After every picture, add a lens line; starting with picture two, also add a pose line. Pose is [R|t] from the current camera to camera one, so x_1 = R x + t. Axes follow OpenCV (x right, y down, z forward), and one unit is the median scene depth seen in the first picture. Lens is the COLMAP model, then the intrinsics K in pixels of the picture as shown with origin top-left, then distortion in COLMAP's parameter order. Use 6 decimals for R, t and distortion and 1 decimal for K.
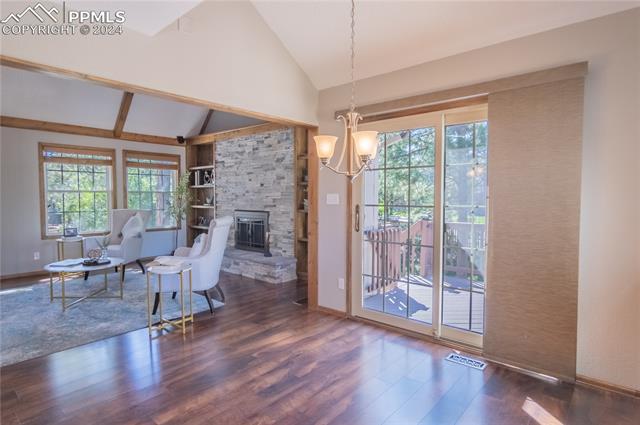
lens RADIAL K [[350.5, 0, 320.0], [0, 350.5, 210.4], [0, 0, 1]] dist [0.000064, 0.002090]
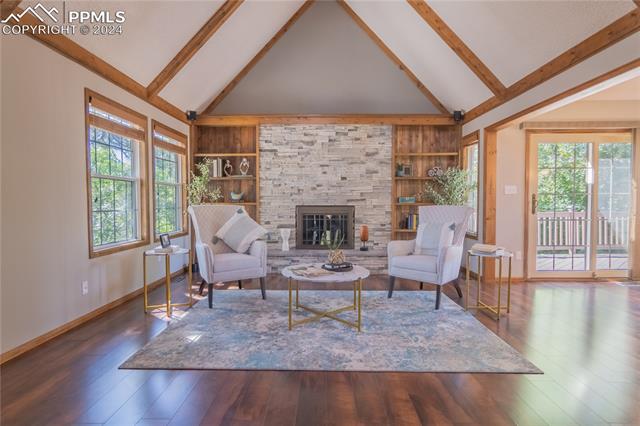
lens RADIAL K [[350.5, 0, 319.6], [0, 350.5, 211.9], [0, 0, 1]] dist [0.000064, 0.002090]
pose [[0.765370, -0.022522, 0.643197, -0.845391], [0.029831, 0.999555, -0.000498, 0.017902], [-0.642899, 0.019569, 0.765701, 0.308945]]
